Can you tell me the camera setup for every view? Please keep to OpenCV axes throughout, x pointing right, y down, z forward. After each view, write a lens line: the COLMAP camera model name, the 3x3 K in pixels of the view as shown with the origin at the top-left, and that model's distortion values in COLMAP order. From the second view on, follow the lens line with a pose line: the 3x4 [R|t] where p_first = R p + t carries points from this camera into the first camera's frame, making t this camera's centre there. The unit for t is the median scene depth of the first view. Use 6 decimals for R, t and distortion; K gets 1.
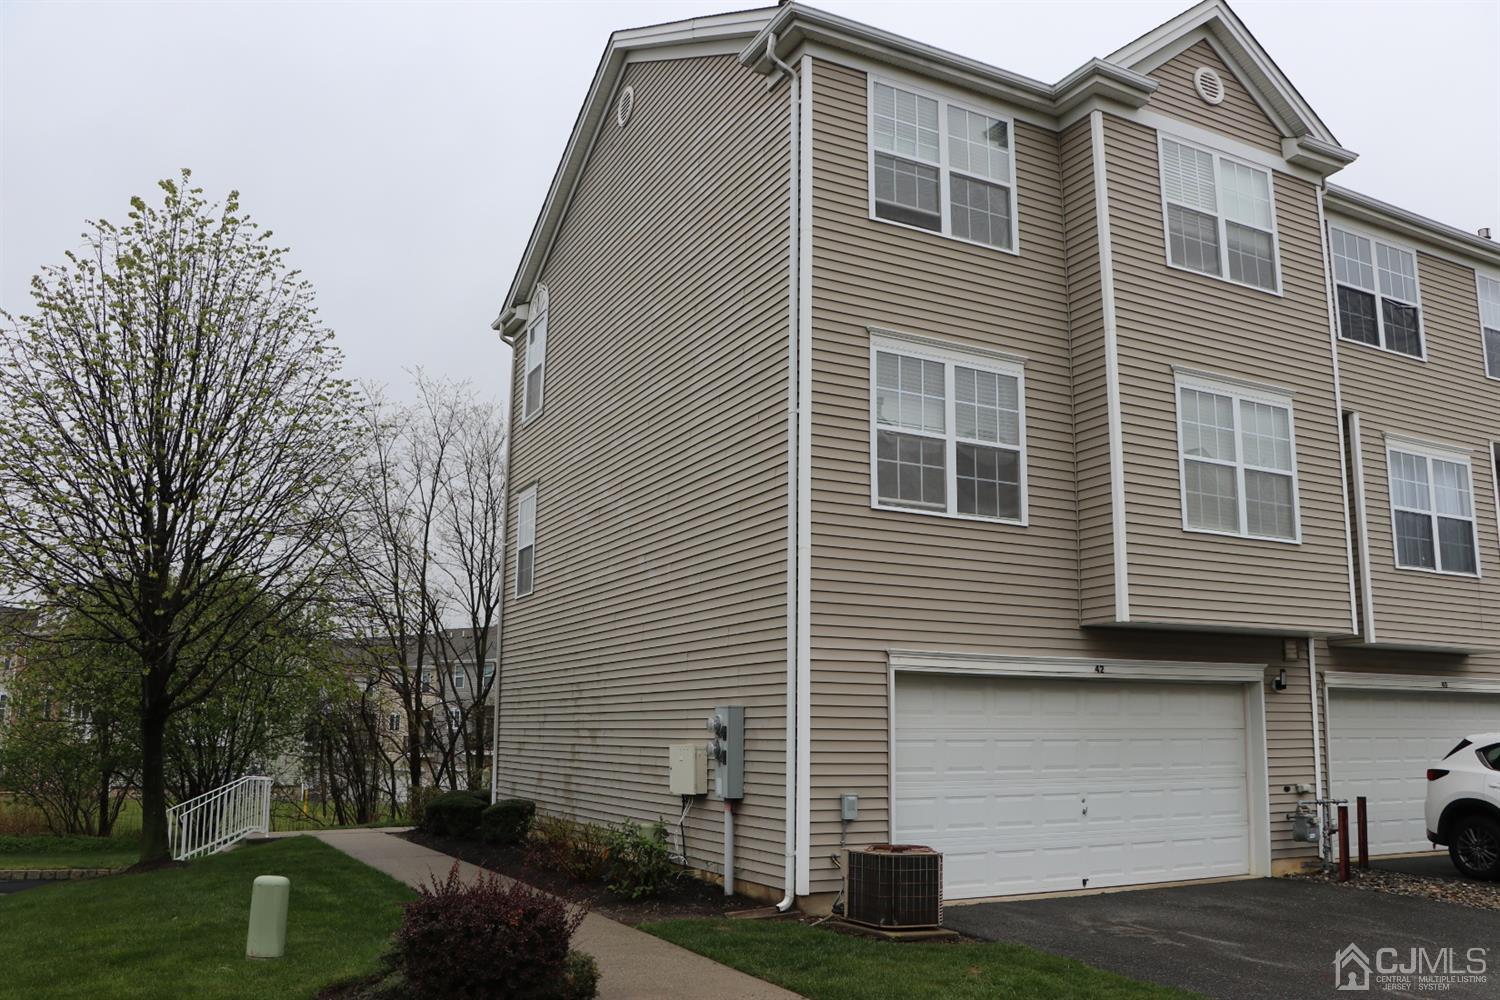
lens RADIAL K [[1239.3, 0, 754.8], [0, 1239.3, 523.1], [0, 0, 1]] dist [-0.180512, 0.146694]
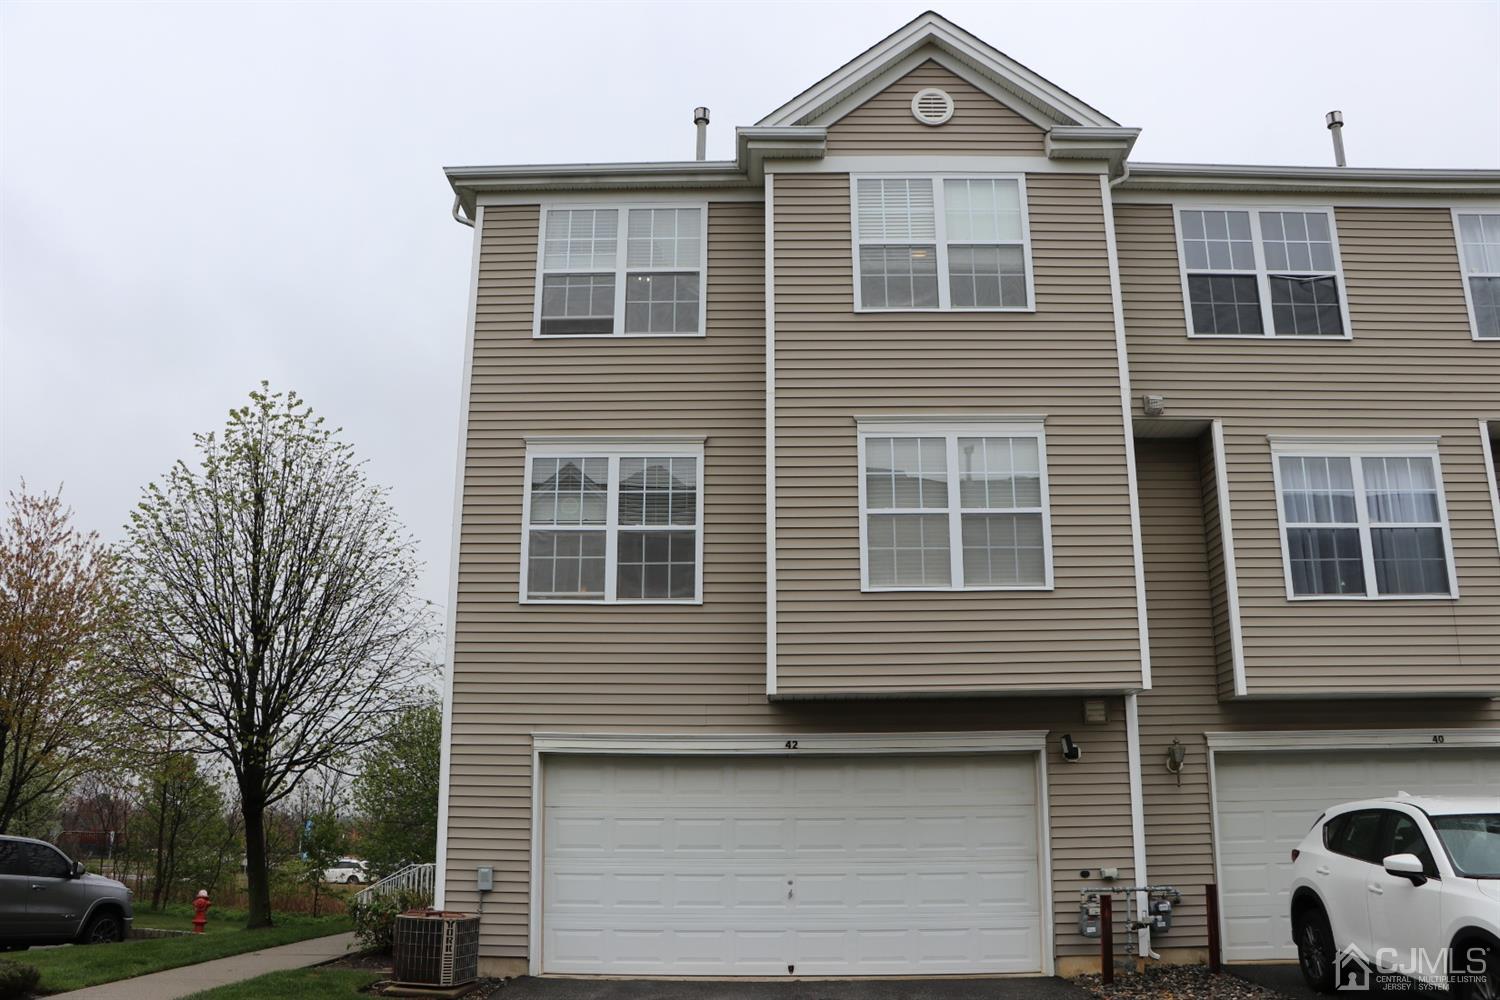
lens RADIAL K [[1239.3, 0, 754.8], [0, 1239.3, 523.1], [0, 0, 1]] dist [-0.180512, 0.146694]
pose [[0.881196, -0.126050, -0.455636, 0.683994], [0.091258, 0.991026, -0.097671, 0.037345], [0.463858, 0.044487, 0.884792, 0.117317]]
